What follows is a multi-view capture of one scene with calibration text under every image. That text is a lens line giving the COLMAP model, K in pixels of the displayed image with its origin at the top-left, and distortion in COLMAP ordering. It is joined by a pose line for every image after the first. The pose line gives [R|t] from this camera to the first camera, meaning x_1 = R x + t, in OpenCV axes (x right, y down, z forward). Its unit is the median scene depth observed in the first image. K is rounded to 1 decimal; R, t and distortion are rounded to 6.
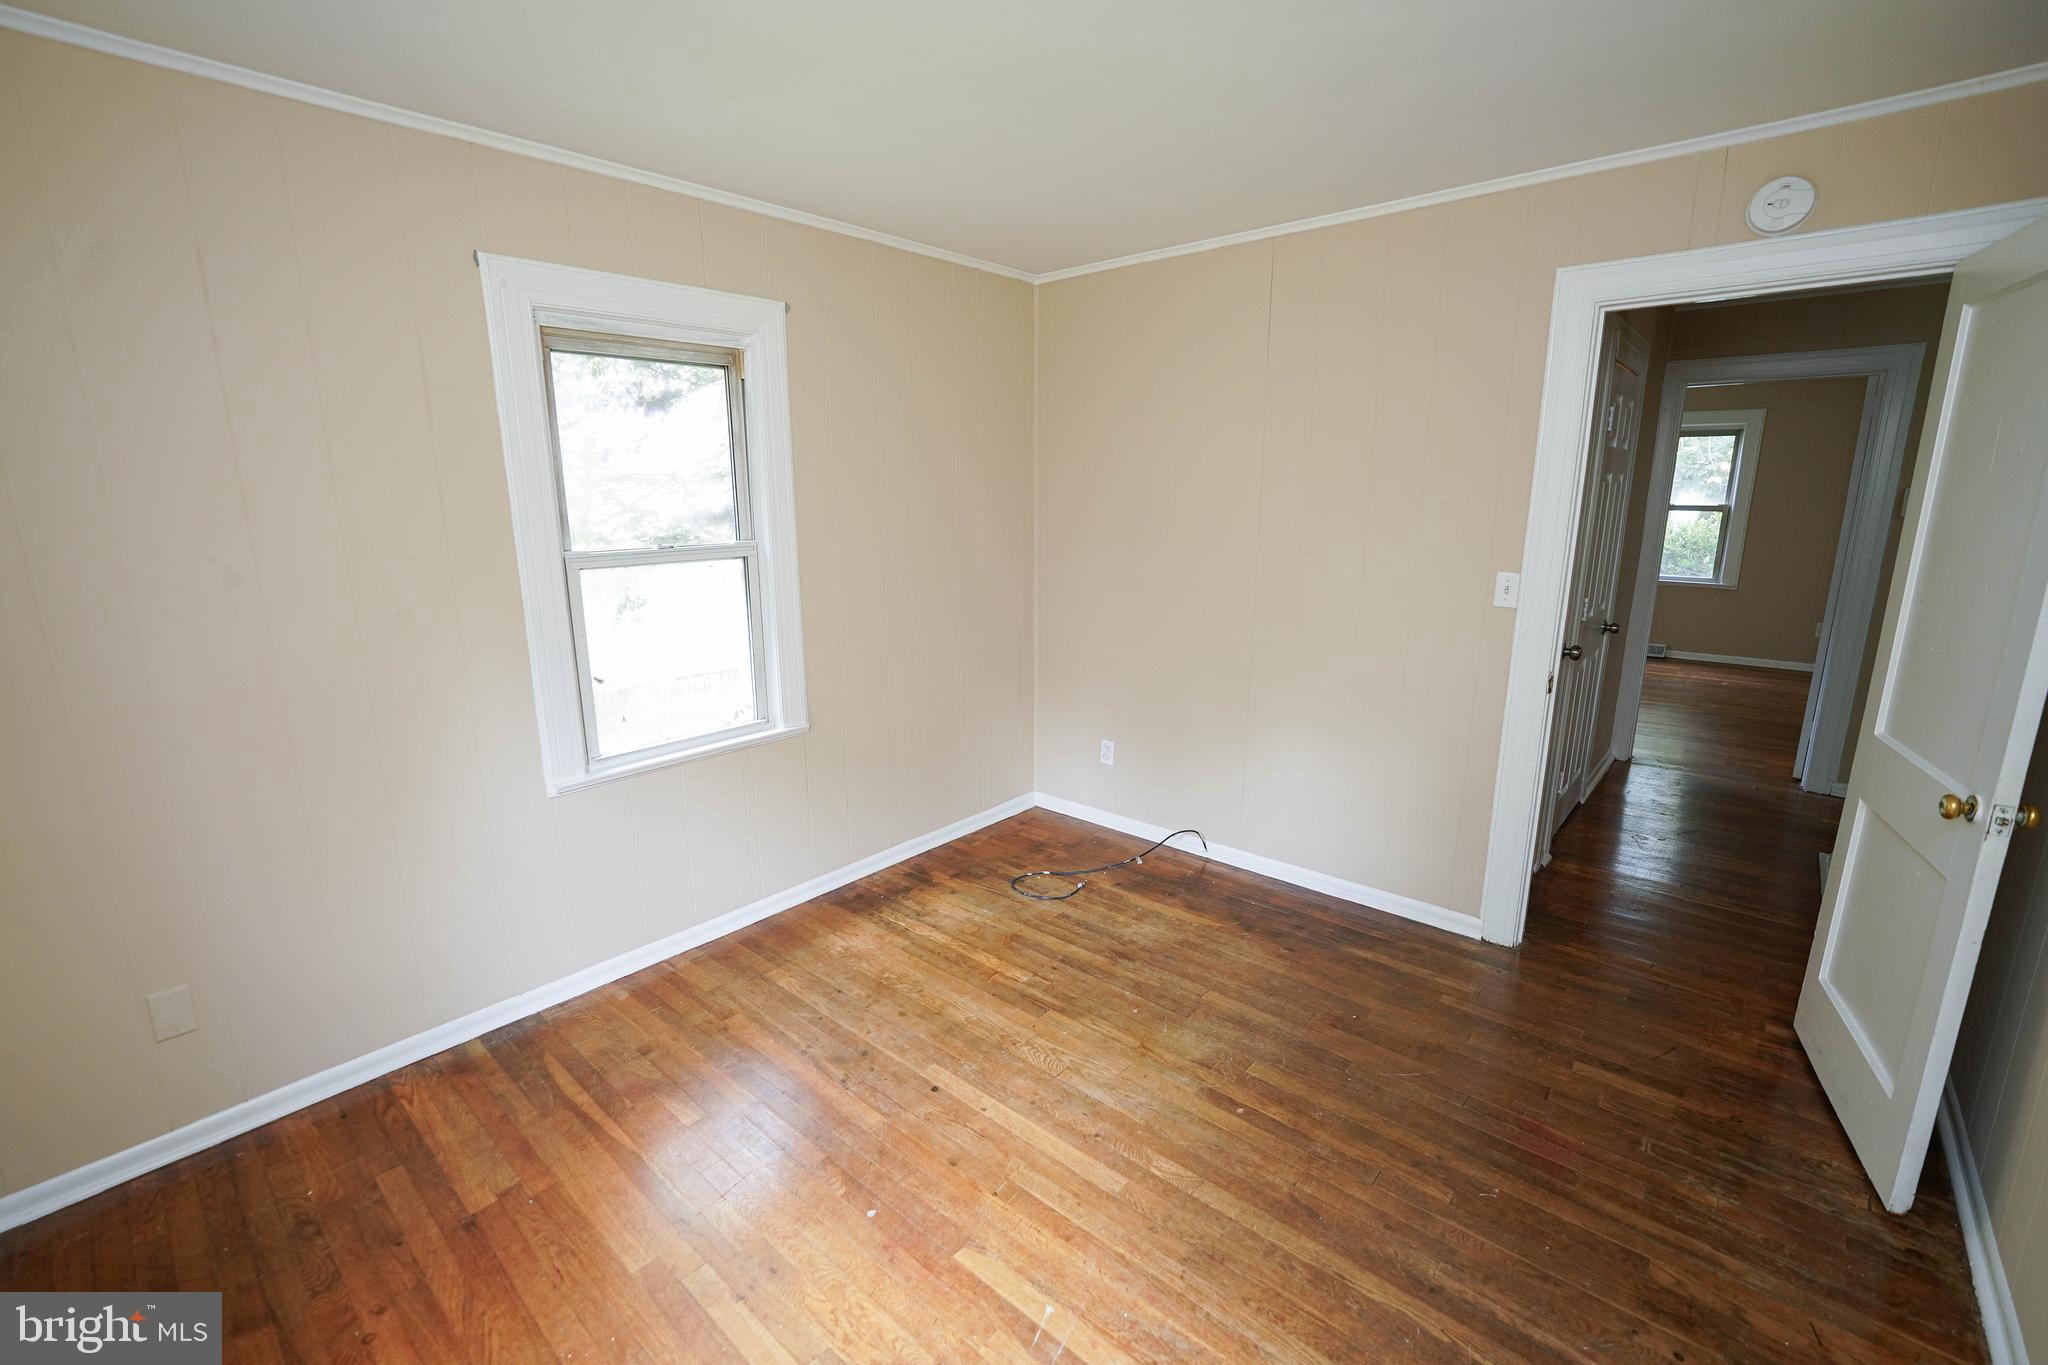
lens RADIAL K [[872.1, 0, 1004.1], [0, 872.1, 681.3], [0, 0, 1]] dist [-0.018751, 0.000006]
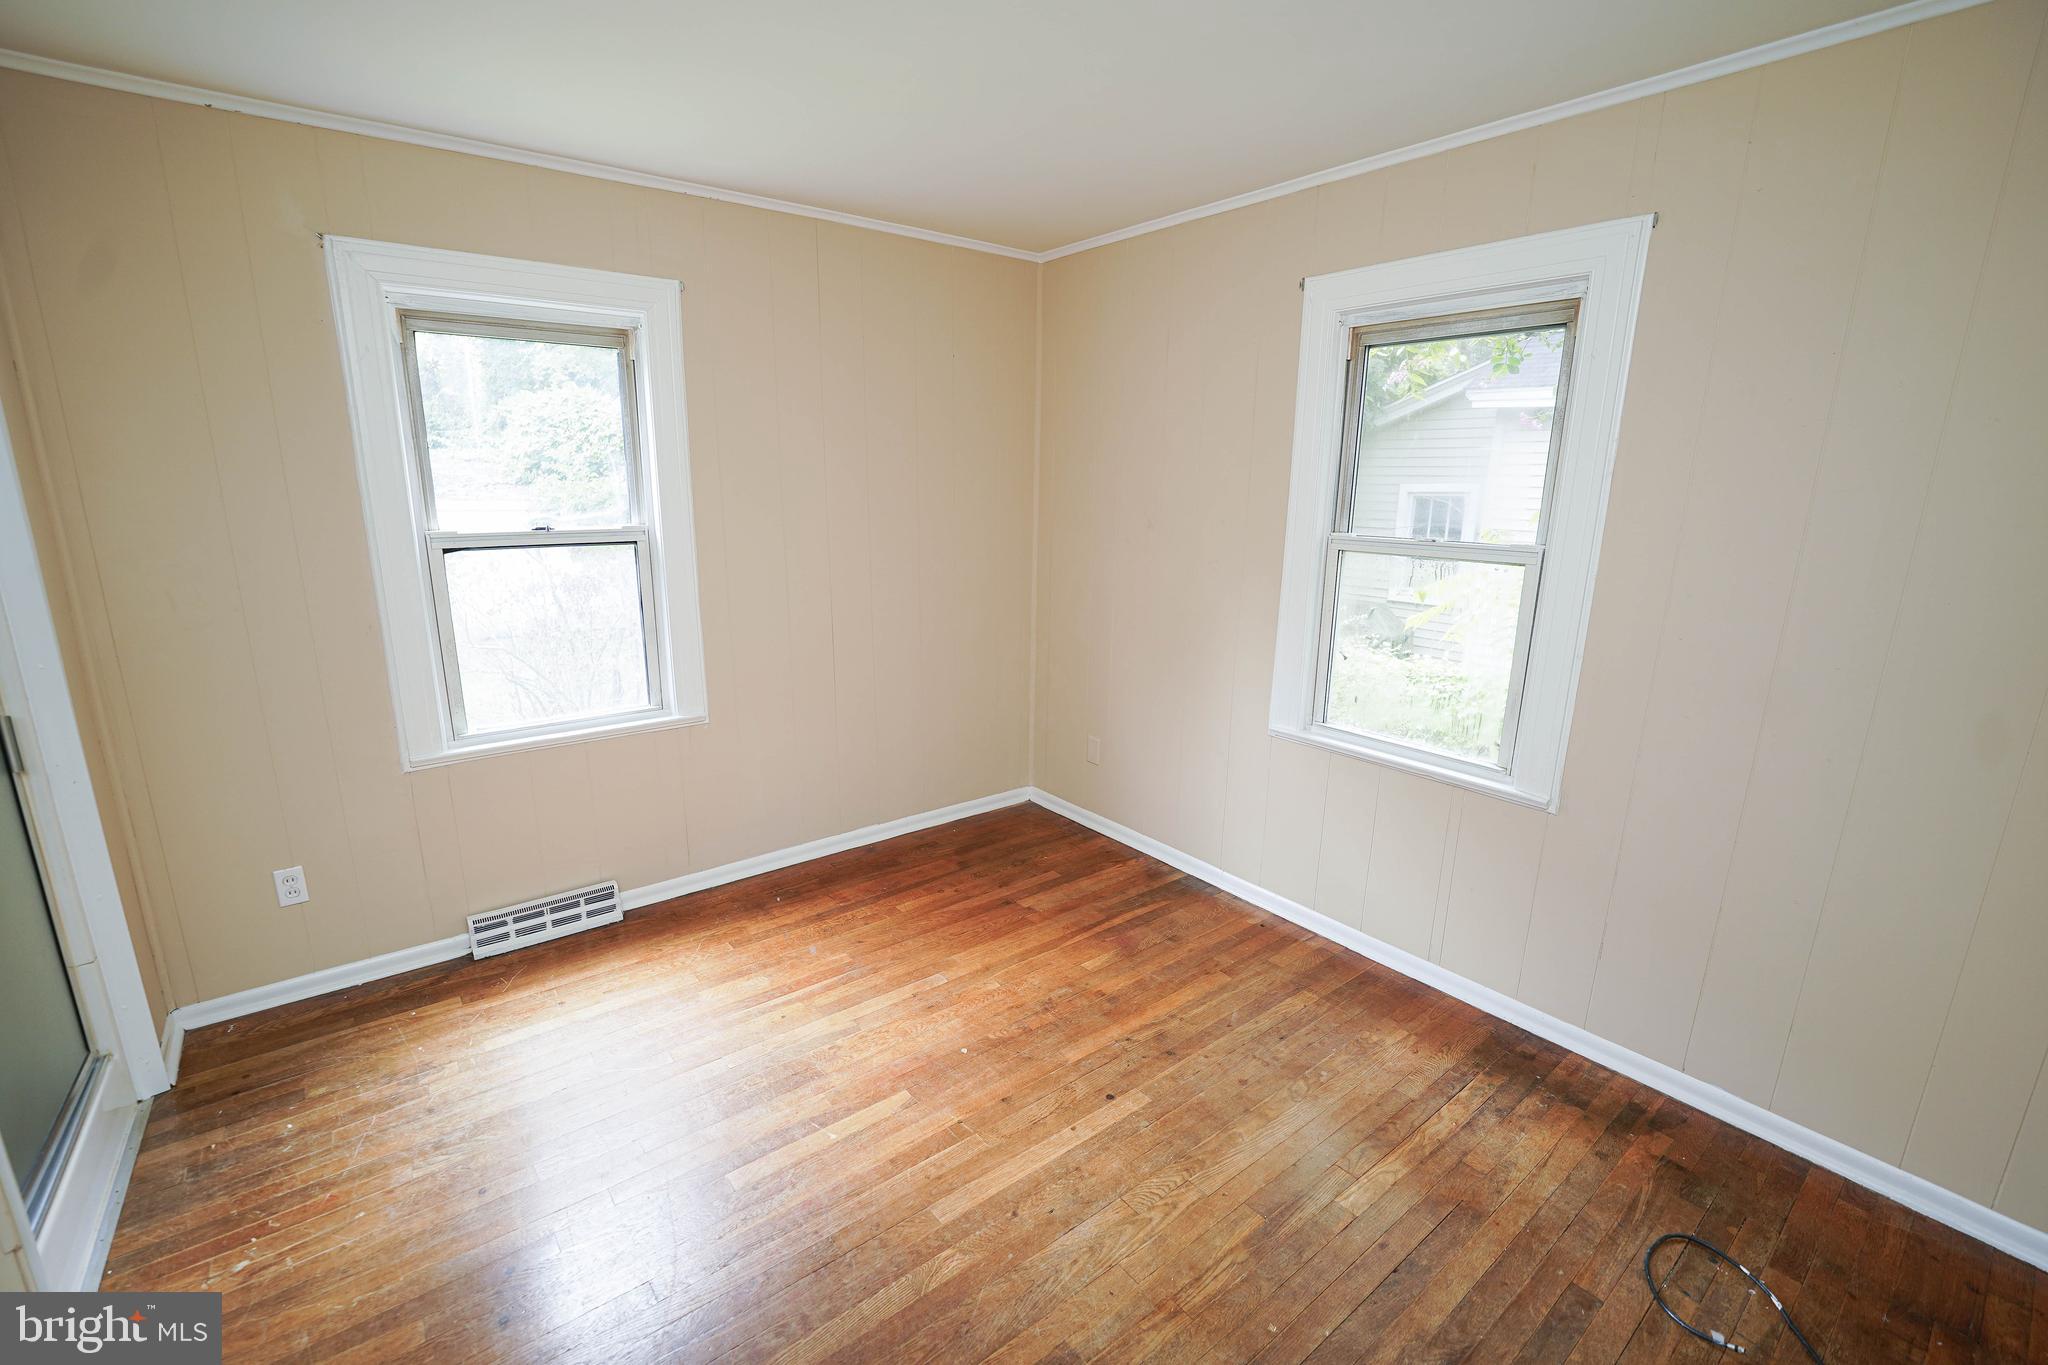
lens RADIAL K [[872.1, 0, 1004.1], [0, 872.1, 681.3], [0, 0, 1]] dist [-0.018751, 0.000006]
pose [[-0.181181, 0.234200, -0.955157, 0.769487], [-0.219058, 0.937220, 0.271354, -0.206626], [0.958742, 0.258399, -0.118503, 0.891449]]
